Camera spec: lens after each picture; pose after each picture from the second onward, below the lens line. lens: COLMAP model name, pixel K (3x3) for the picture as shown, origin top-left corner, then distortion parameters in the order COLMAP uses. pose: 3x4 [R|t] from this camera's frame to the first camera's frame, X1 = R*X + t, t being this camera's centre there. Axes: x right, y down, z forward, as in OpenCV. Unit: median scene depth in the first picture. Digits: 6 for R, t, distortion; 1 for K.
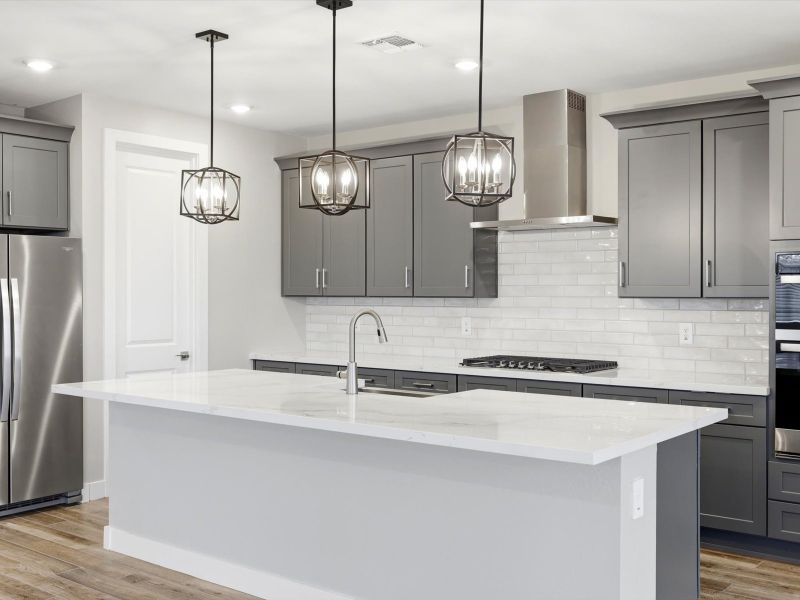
lens RADIAL K [[872.8, 0, 400.9], [0, 872.8, 296.9], [0, 0, 1]] dist [-0.002103, 0.004125]
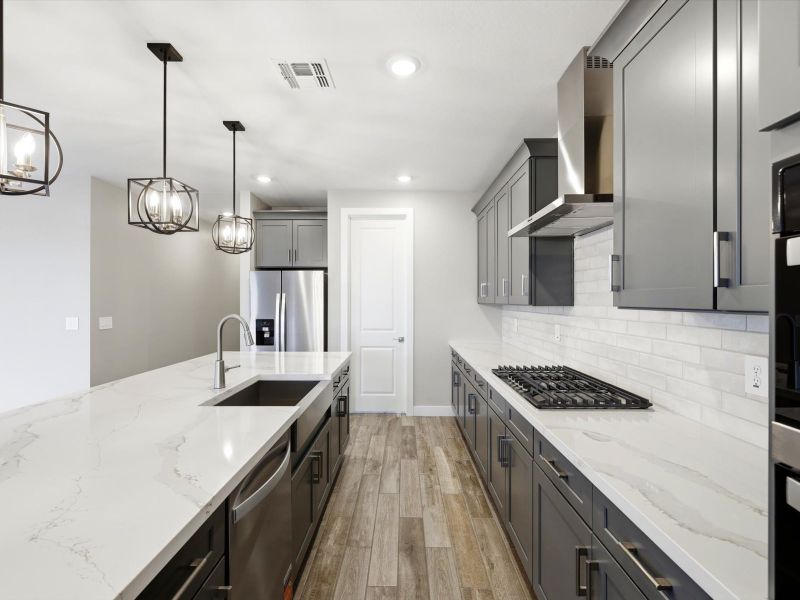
lens RADIAL K [[380.8, 0, 399.3], [0, 380.8, 298.4], [0, 0, 1]] dist [-0.000953, 0.000687]
pose [[0.611658, -0.004812, -0.791108, 0.389091], [-0.004885, 0.999939, -0.009860, -0.002905], [0.791107, 0.009895, 0.611598, 0.698341]]
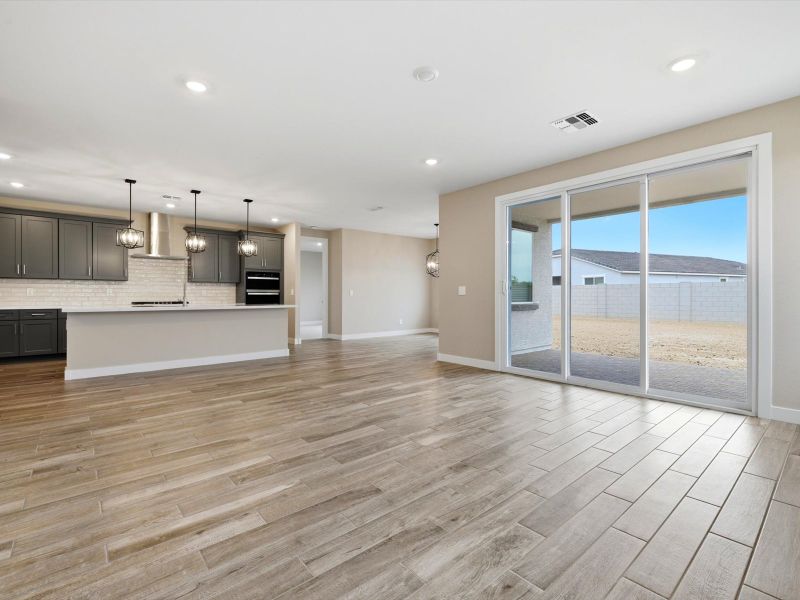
lens RADIAL K [[380.8, 0, 399.3], [0, 380.8, 298.4], [0, 0, 1]] dist [-0.000953, 0.000687]
pose [[0.194704, -0.007392, 0.980834, -1.047489], [0.005672, 0.999963, 0.006410, 0.061587], [-0.980846, 0.004315, 0.194739, -0.066422]]
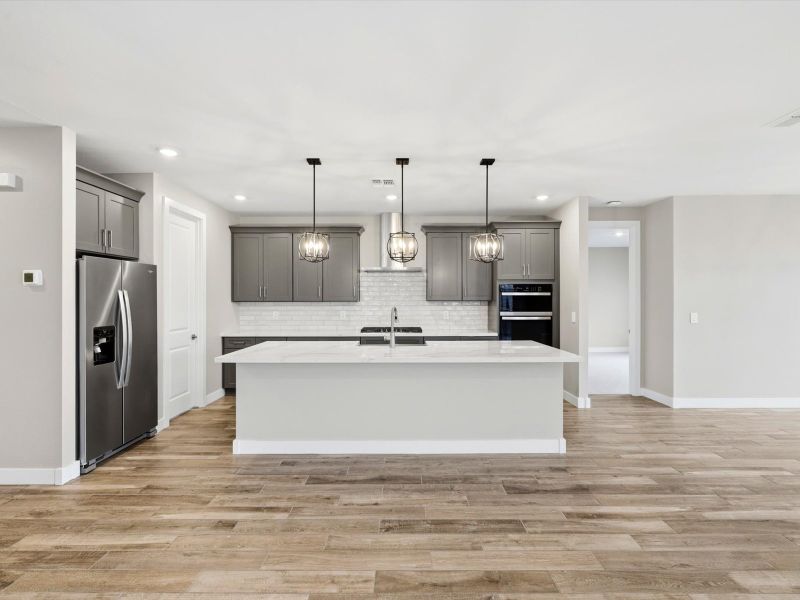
lens RADIAL K [[380.8, 0, 399.3], [0, 380.8, 298.4], [0, 0, 1]] dist [-0.000953, 0.000687]
pose [[0.785878, -0.002141, 0.618378, -0.485840], [0.006117, 0.999972, -0.004312, -0.002112], [-0.618352, 0.007171, 0.785869, 0.212568]]
